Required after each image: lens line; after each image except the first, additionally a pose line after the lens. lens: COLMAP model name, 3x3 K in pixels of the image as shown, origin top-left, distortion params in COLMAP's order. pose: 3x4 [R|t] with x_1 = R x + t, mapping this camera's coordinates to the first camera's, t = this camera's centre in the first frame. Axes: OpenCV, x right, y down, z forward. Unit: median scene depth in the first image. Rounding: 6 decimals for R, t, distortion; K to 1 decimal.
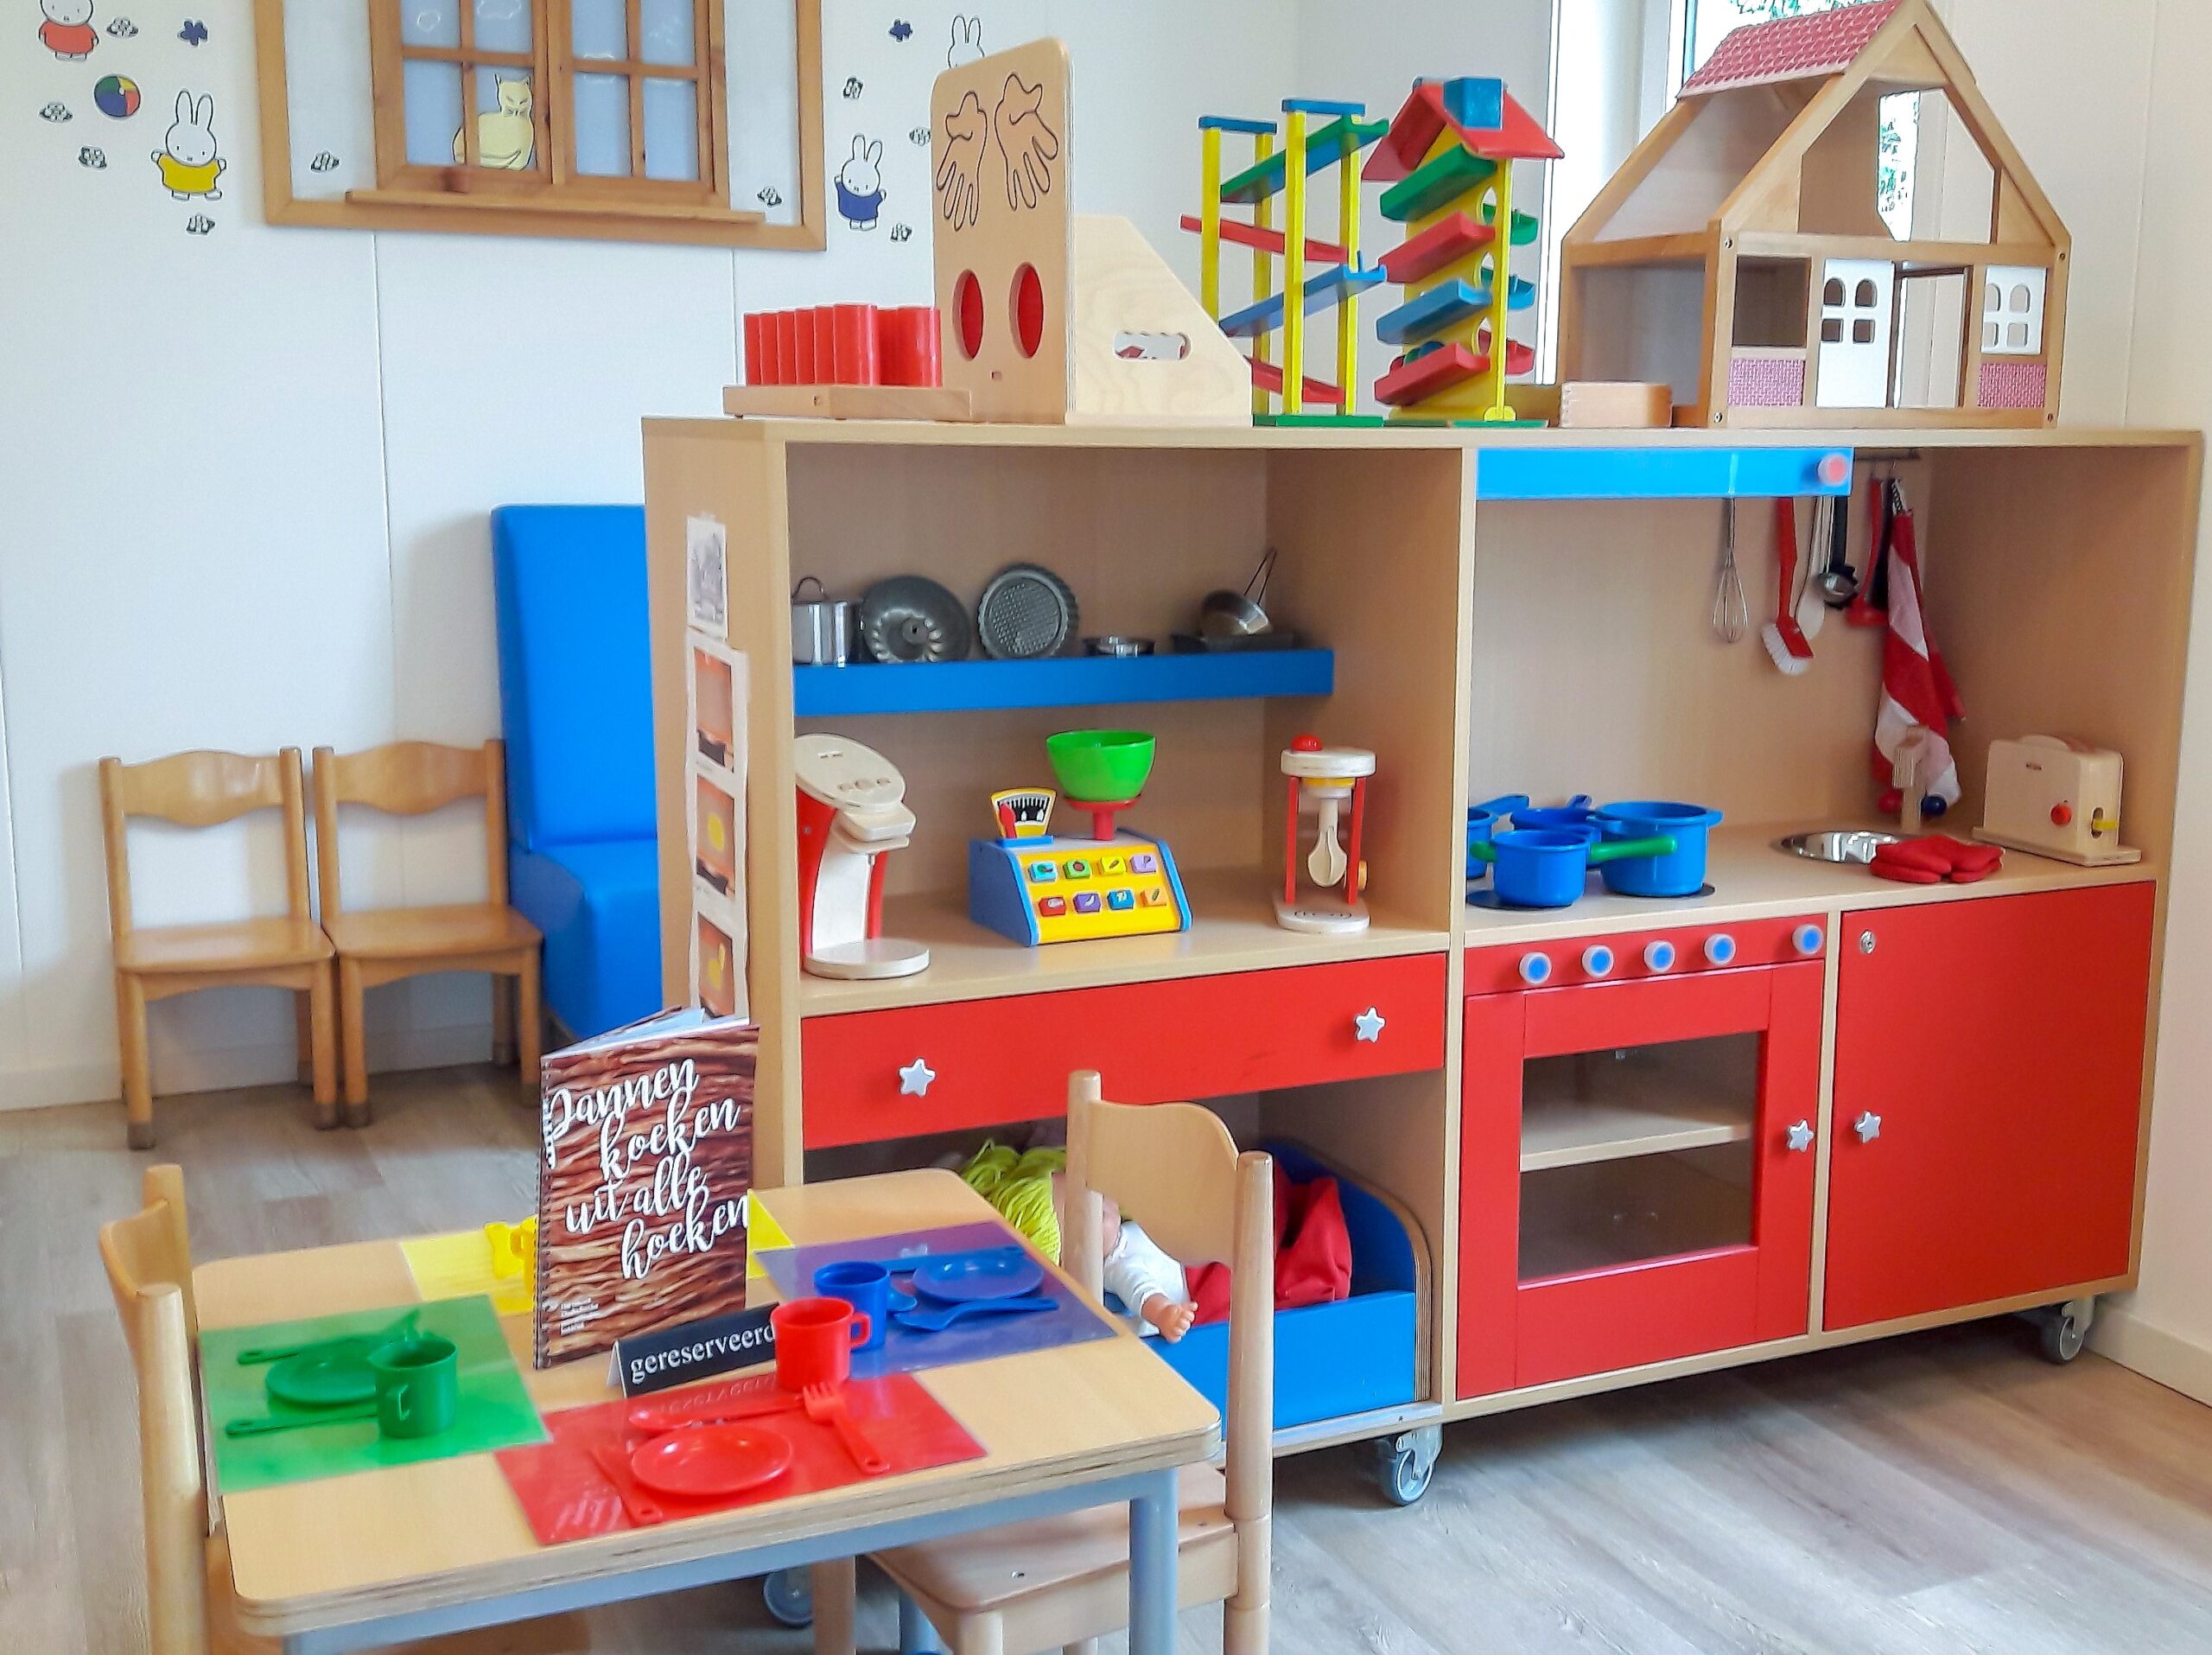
lens RADIAL K [[2555.4, 0, 1106.0], [0, 2555.4, 827.5], [0, 0, 1]] dist [0.068743, -0.028684]
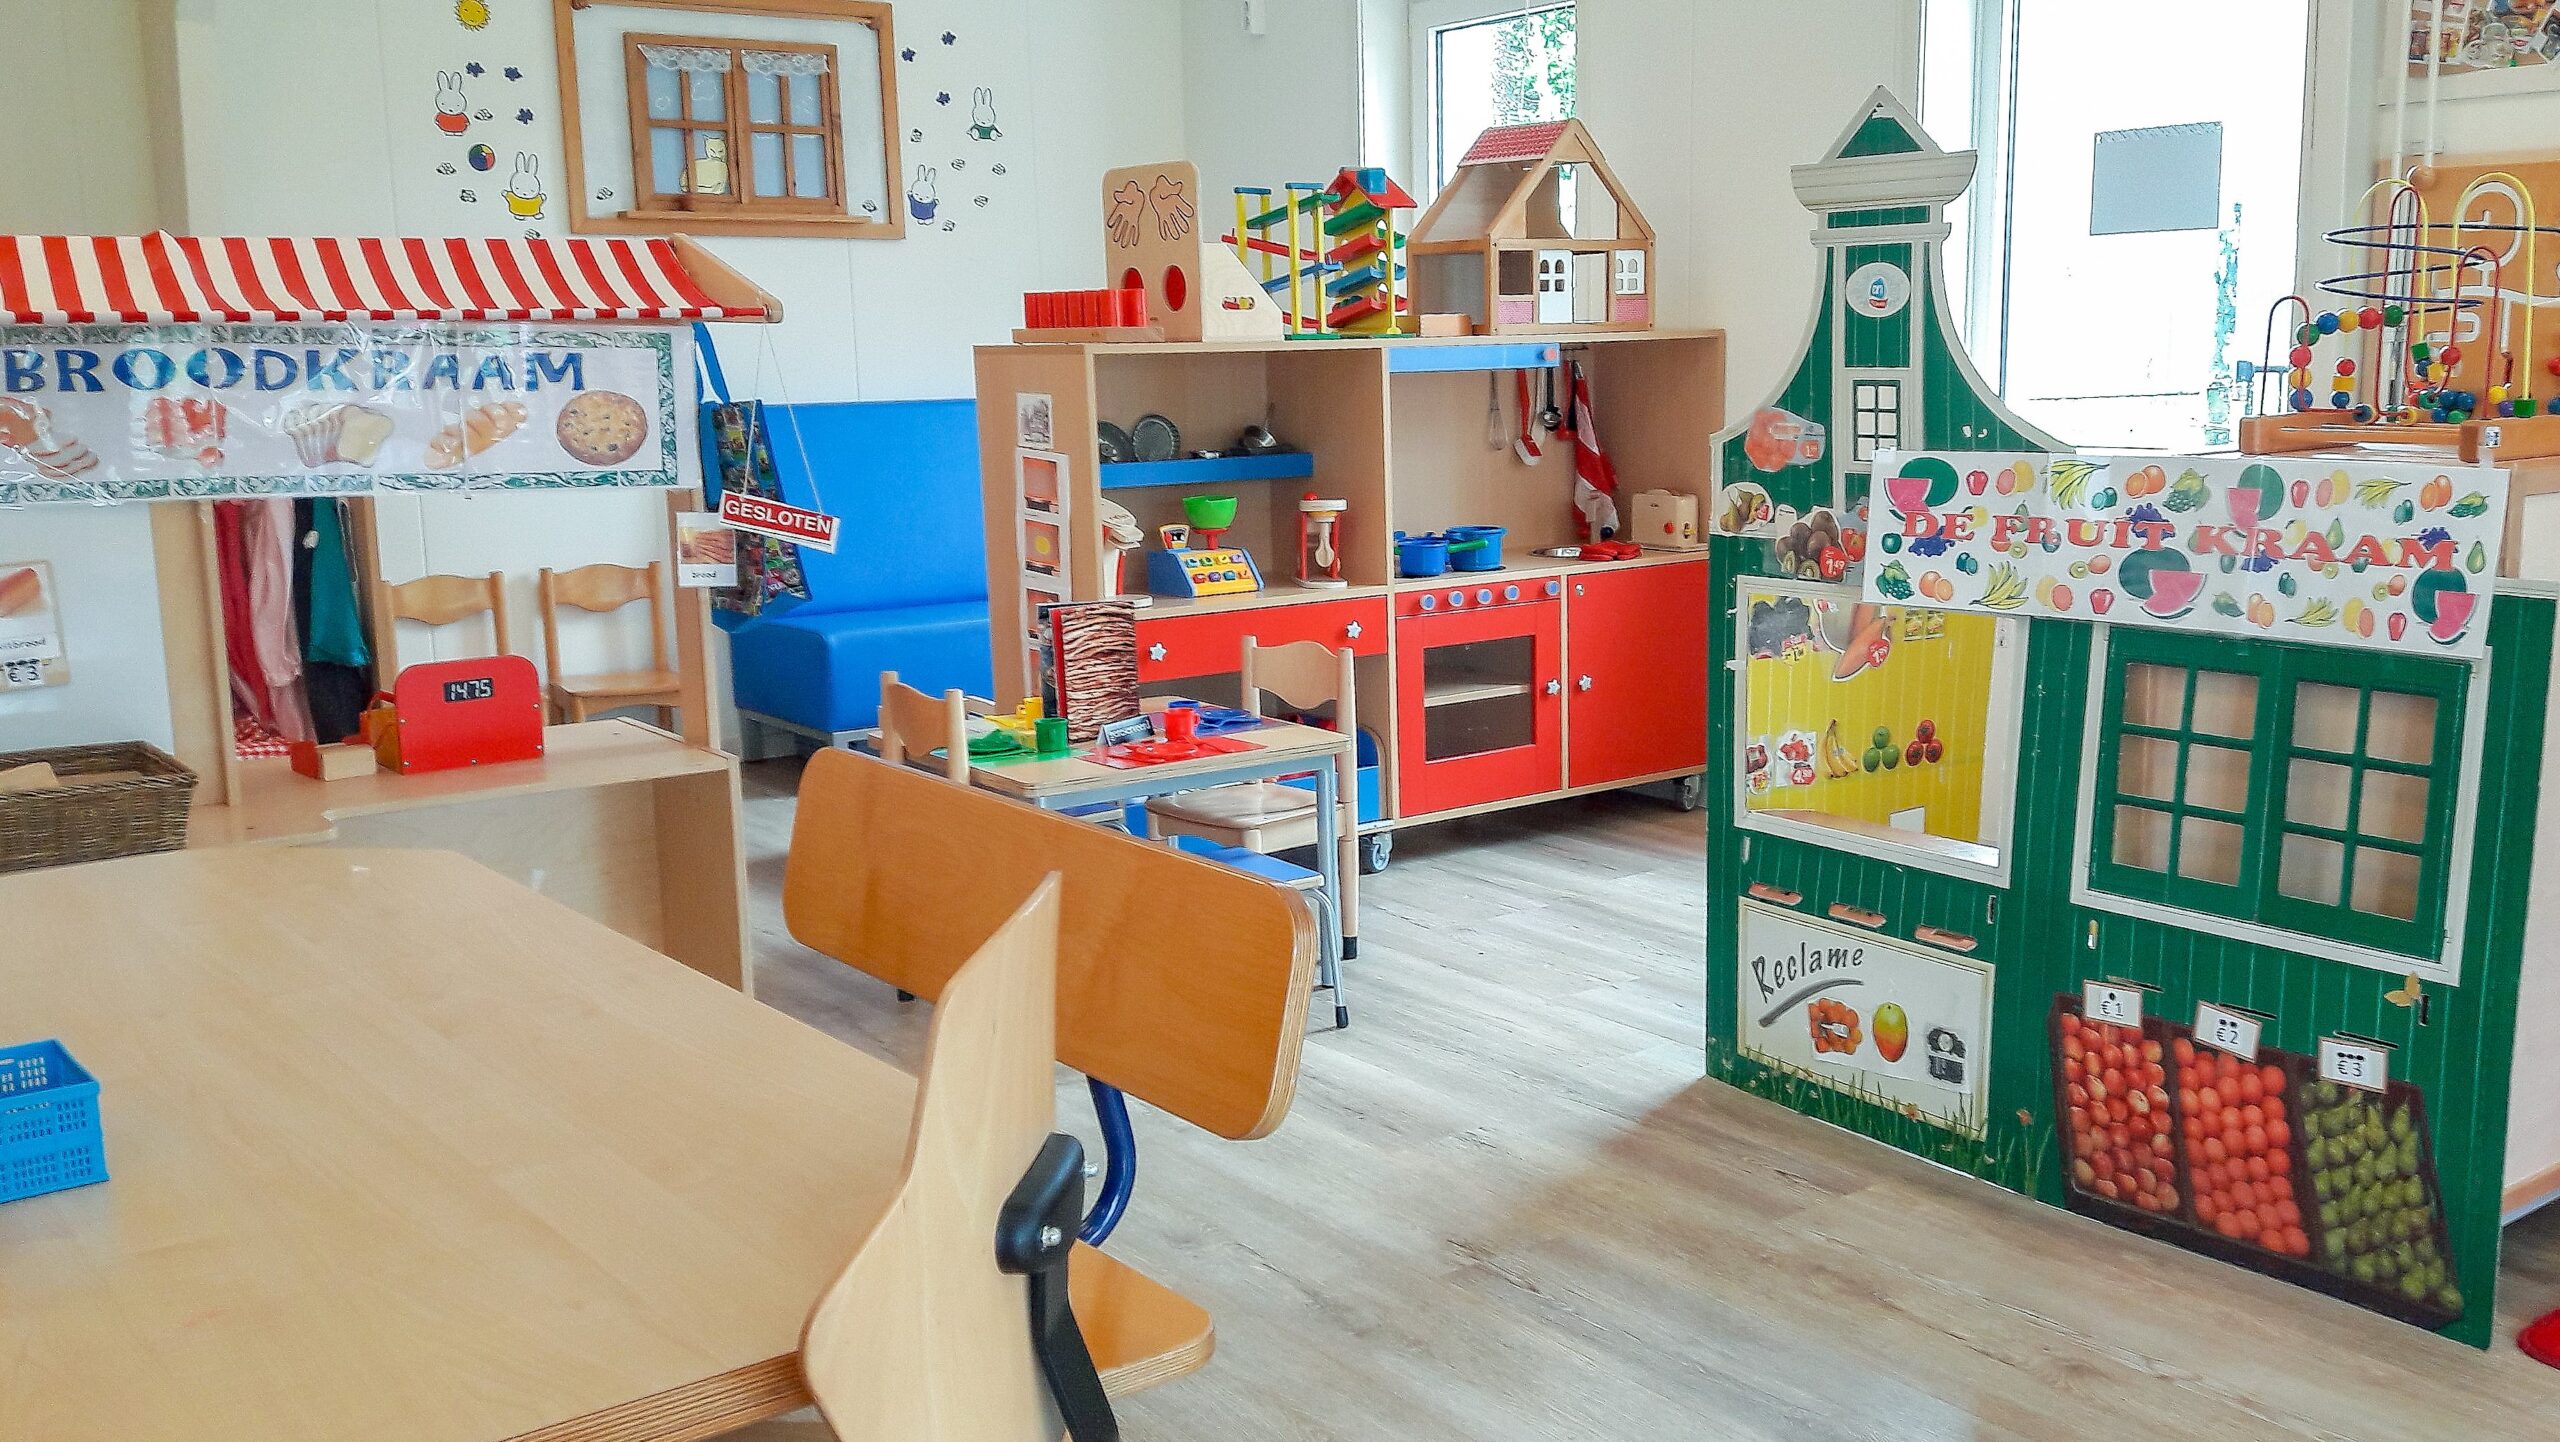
lens RADIAL K [[2551.0, 0, 1280.0], [0, 2551.0, 721.0], [0, 0, 1]] dist [0.059504, 0.000255]
pose [[0.980690, -0.057643, 0.186881, -0.314515], [0.059660, 0.998205, -0.005180, 0.144761], [-0.186247, 0.016230, 0.982369, -0.920263]]
